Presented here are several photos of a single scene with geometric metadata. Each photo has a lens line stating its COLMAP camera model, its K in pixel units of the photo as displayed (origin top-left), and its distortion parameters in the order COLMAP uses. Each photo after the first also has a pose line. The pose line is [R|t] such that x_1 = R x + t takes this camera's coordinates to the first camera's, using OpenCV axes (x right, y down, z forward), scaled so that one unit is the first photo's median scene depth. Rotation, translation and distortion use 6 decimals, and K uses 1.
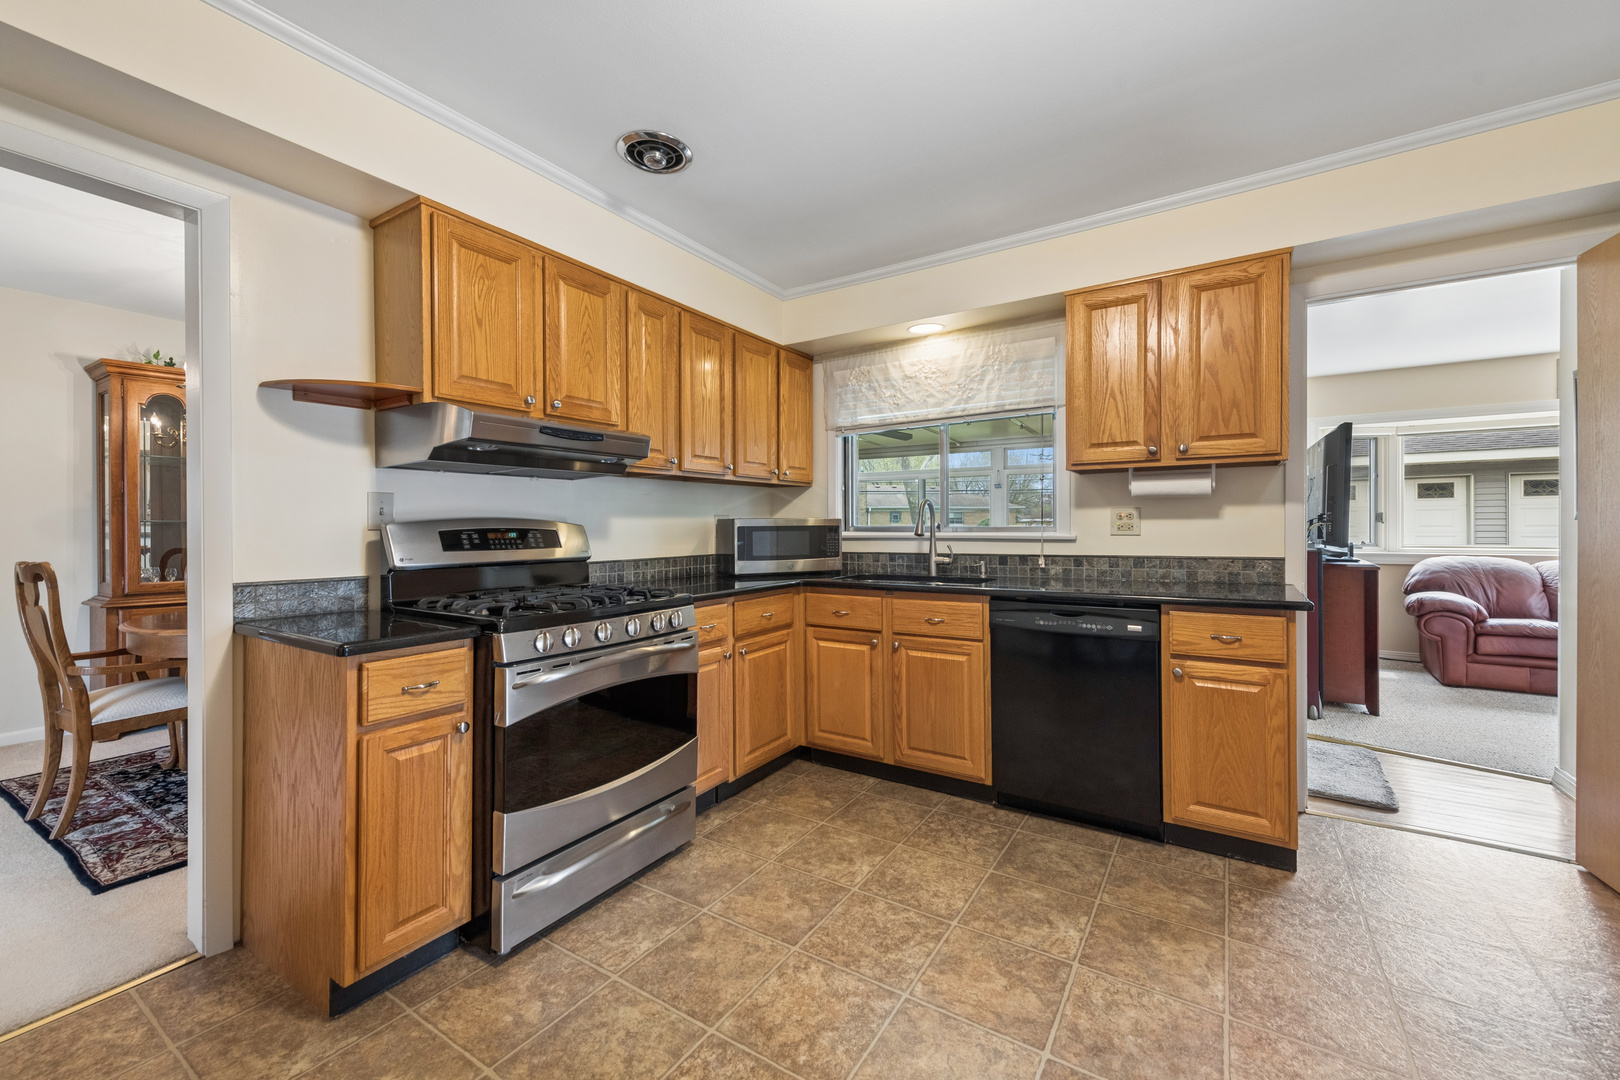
lens RADIAL K [[651.3, 0, 812.5], [0, 651.3, 526.4], [0, 0, 1]] dist [0.017527, -0.003448]
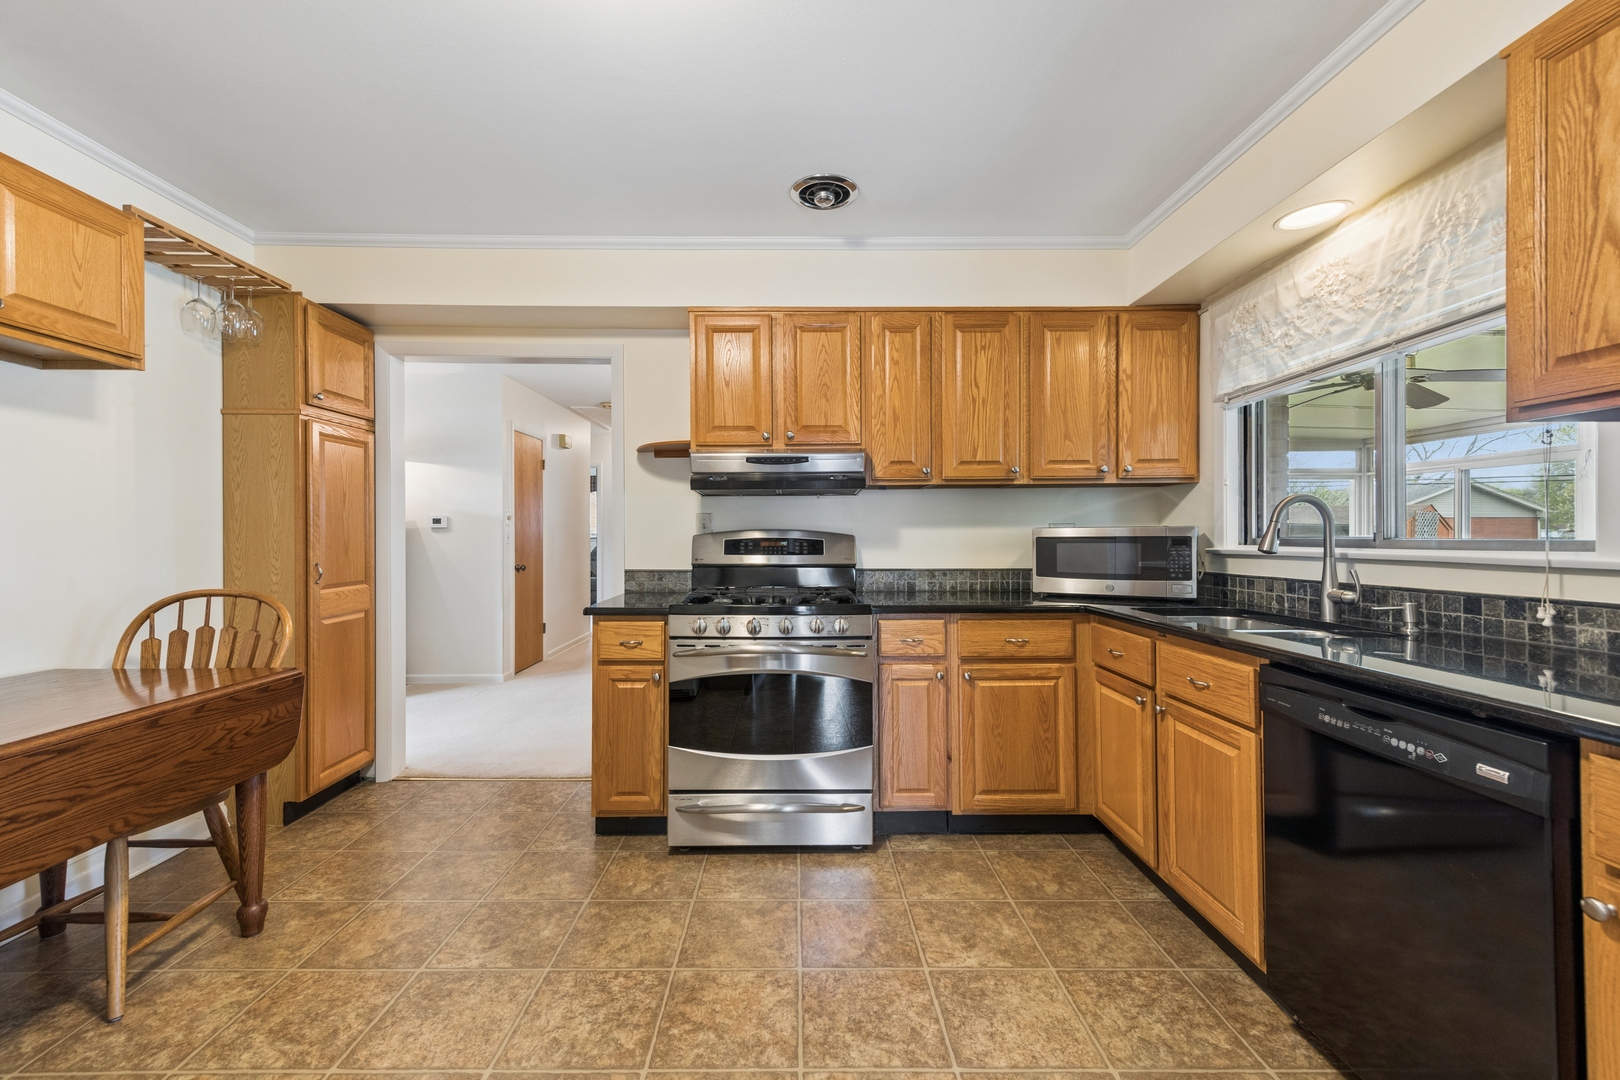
lens RADIAL K [[651.3, 0, 789.4], [0, 651.3, 533.3], [0, 0, 1]] dist [0.017527, -0.003448]
pose [[0.533821, -0.000173, -0.845598, 0.560365], [-0.001182, 0.999999, -0.000951, -0.004762], [0.845597, 0.001507, 0.533820, 0.326142]]
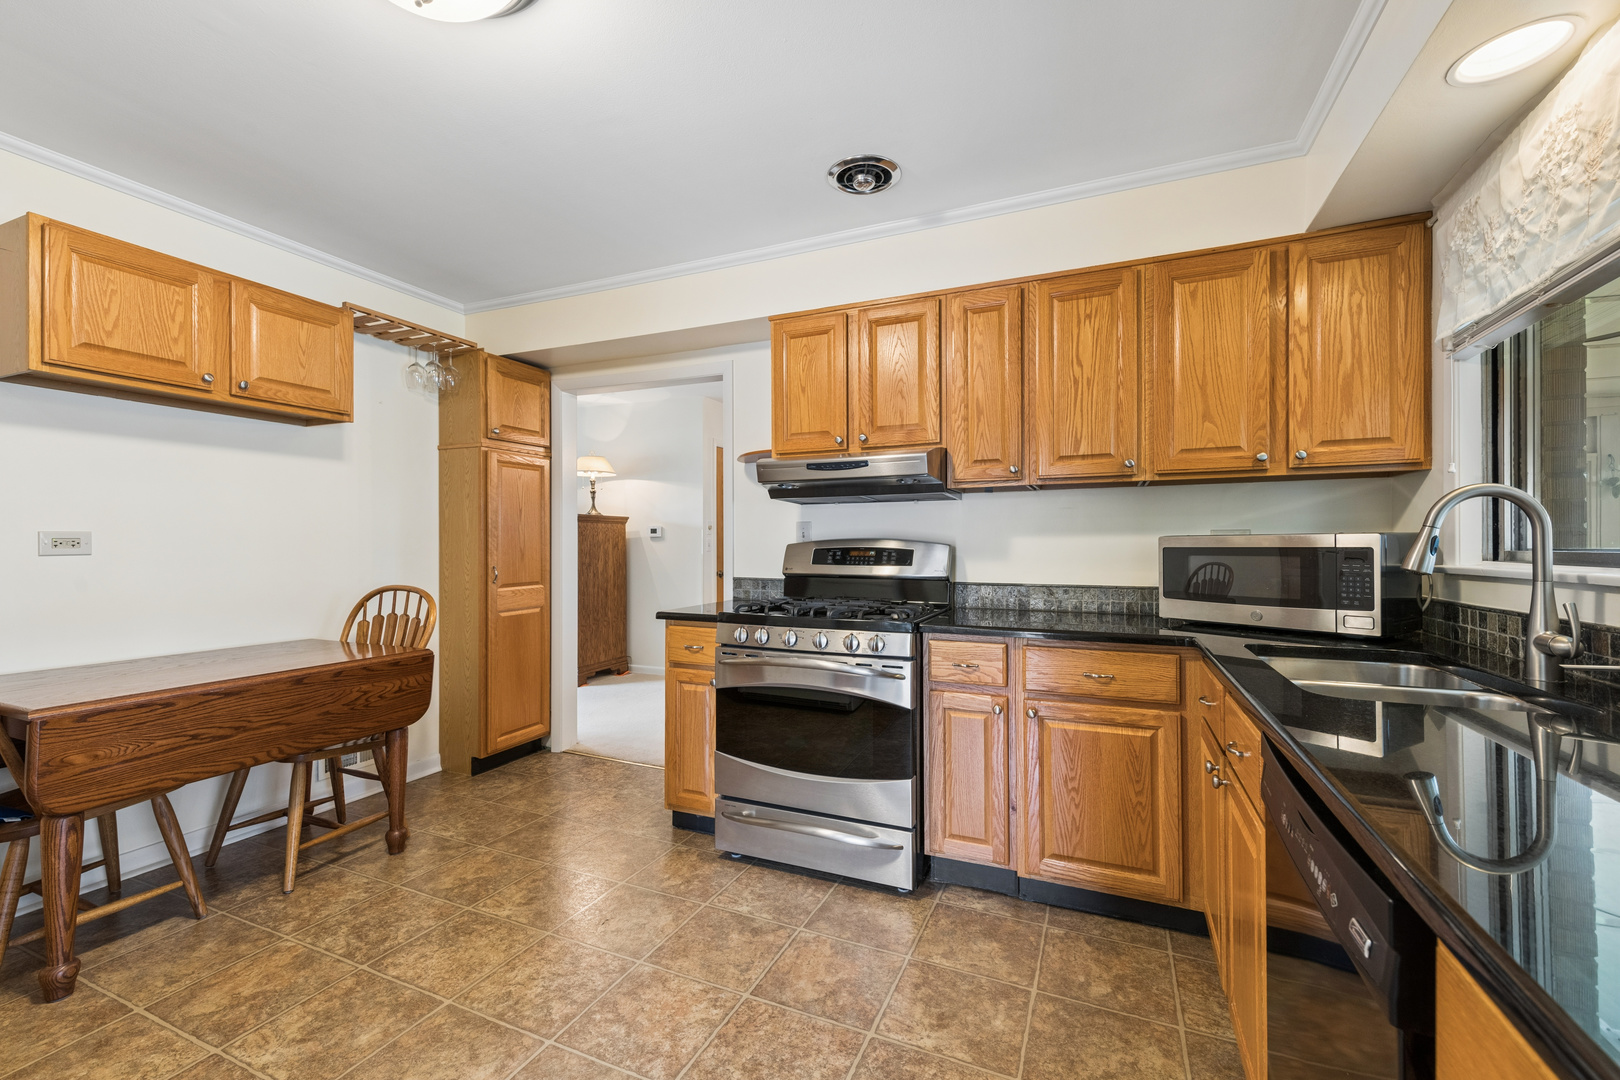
lens RADIAL K [[674.7, 0, 803.5], [0, 674.7, 539.3], [0, 0, 1]] dist [0.013660, -0.002282]
pose [[0.141987, -0.002998, -0.989864, 0.673646], [-0.001709, 0.999993, -0.003273, -0.007188], [0.989867, 0.002156, 0.141981, 0.664263]]
